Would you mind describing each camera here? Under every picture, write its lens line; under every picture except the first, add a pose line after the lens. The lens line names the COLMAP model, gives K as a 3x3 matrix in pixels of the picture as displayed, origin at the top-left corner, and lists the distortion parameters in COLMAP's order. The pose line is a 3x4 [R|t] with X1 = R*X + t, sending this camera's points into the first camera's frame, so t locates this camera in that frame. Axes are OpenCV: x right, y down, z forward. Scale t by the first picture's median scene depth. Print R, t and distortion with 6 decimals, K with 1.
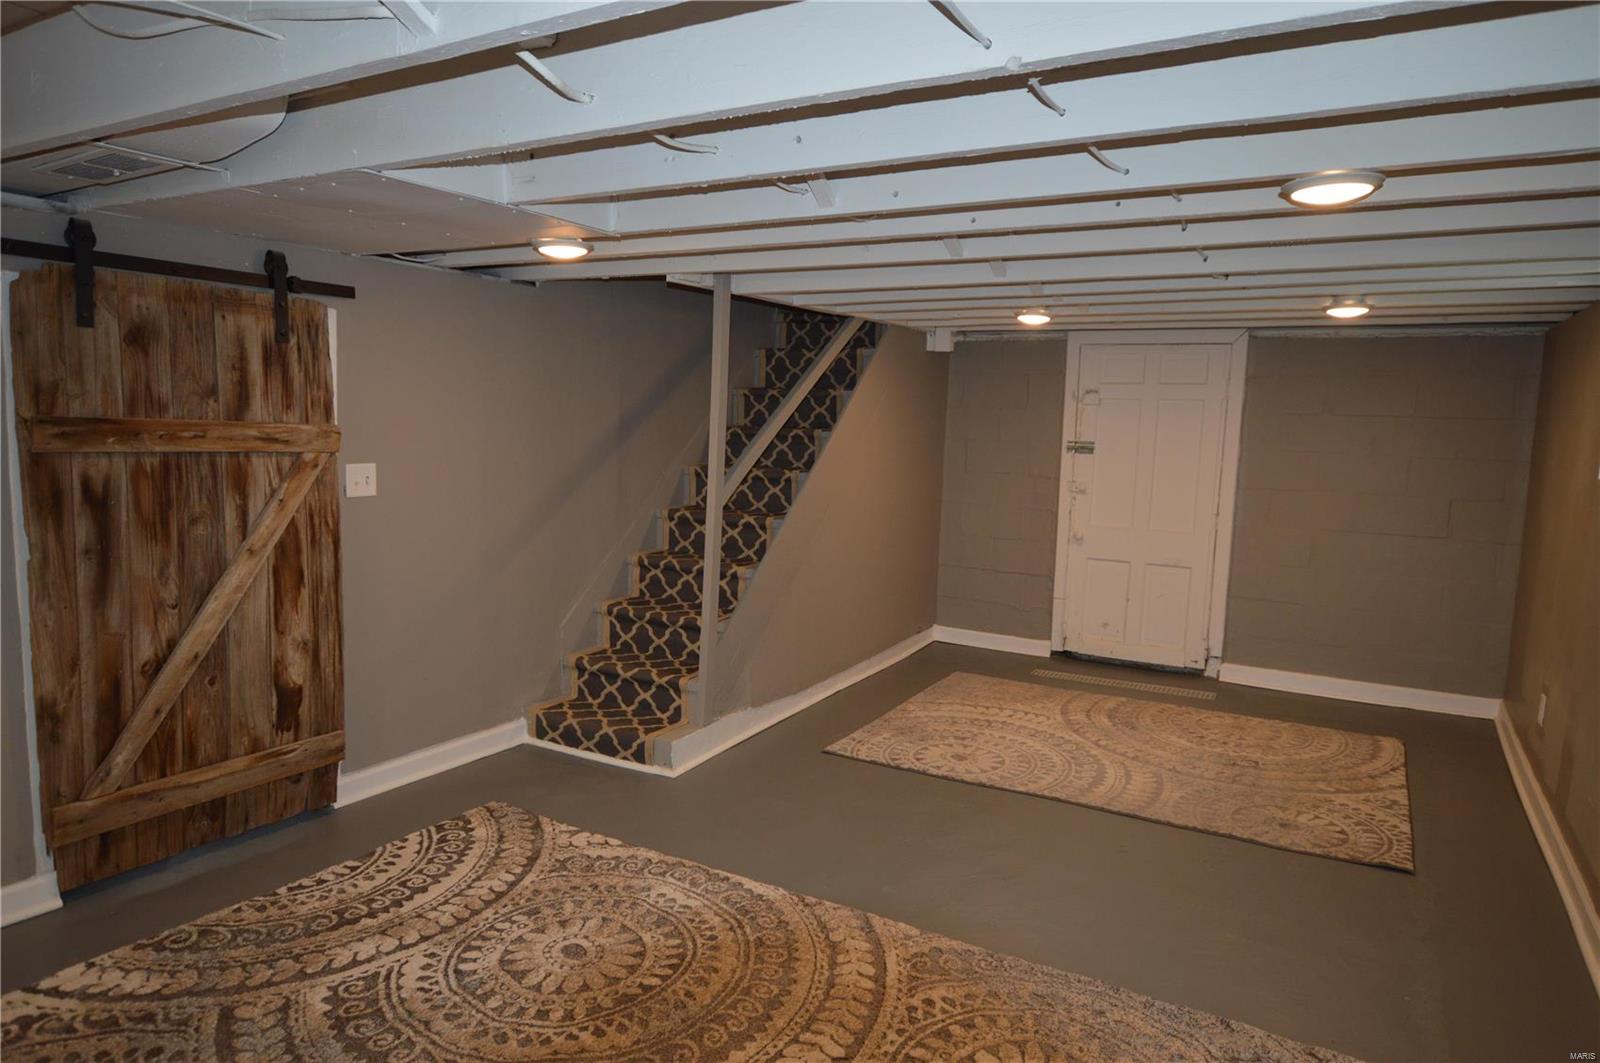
lens RADIAL K [[977.1, 0, 798.9], [0, 977.1, 532.8], [0, 0, 1]] dist [-0.024275, 0.019199]
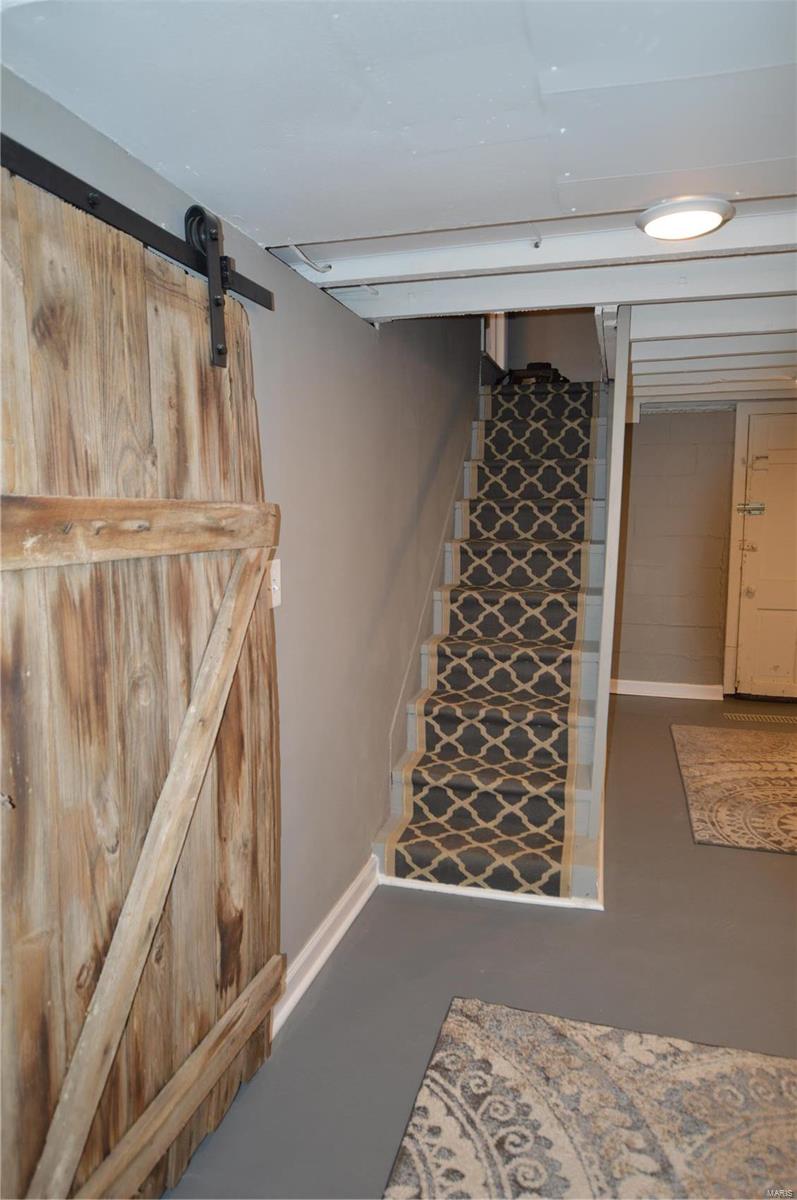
lens RADIAL K [[732.8, 0, 401.4], [0, 732.8, 600.7], [0, 0, 1]] dist [-0.024275, 0.019199]
pose [[0.970575, -0.067121, 0.231257, -0.497317], [0.062623, 0.997679, 0.026744, -0.053081], [-0.232515, -0.011475, 0.972525, 0.496266]]
